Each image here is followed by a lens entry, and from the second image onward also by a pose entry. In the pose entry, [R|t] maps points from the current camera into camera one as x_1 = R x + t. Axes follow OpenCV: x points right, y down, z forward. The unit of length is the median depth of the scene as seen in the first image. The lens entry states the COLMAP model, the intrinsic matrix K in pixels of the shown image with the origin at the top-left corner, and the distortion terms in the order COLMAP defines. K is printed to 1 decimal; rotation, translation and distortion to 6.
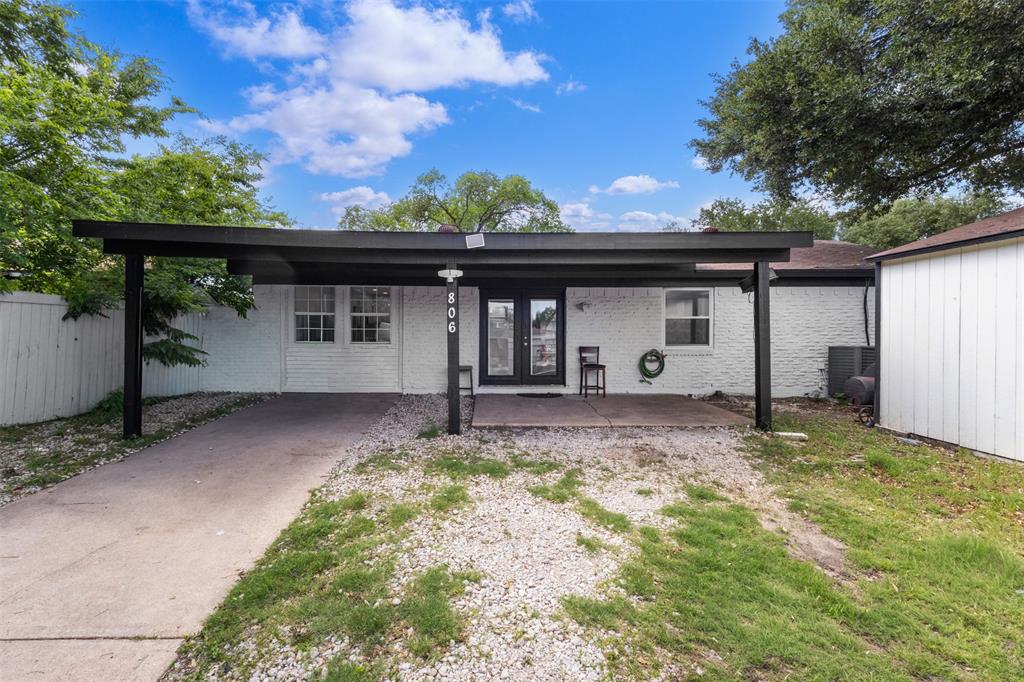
lens RADIAL K [[472.9, 0, 509.8], [0, 472.9, 346.5], [0, 0, 1]] dist [0.008631, -0.000184]
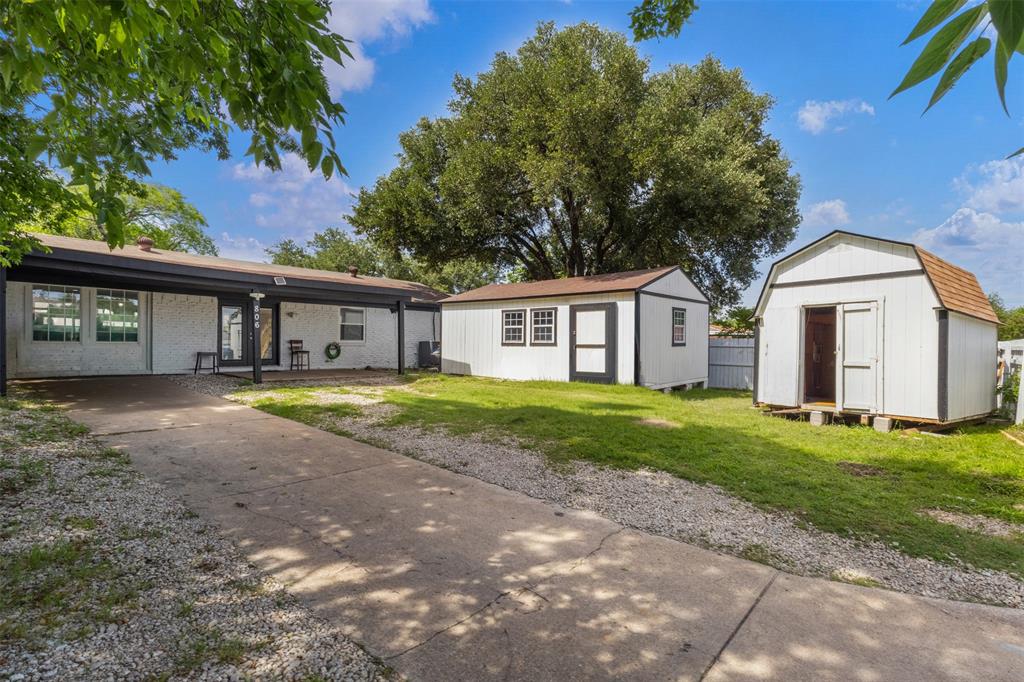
lens RADIAL K [[472.9, 0, 509.8], [0, 472.9, 346.5], [0, 0, 1]] dist [0.008631, -0.000184]
pose [[0.677725, -0.001948, 0.735313, -0.515845], [0.013111, 0.999870, -0.009436, 0.046452], [-0.735199, 0.016036, 0.677662, -0.604392]]
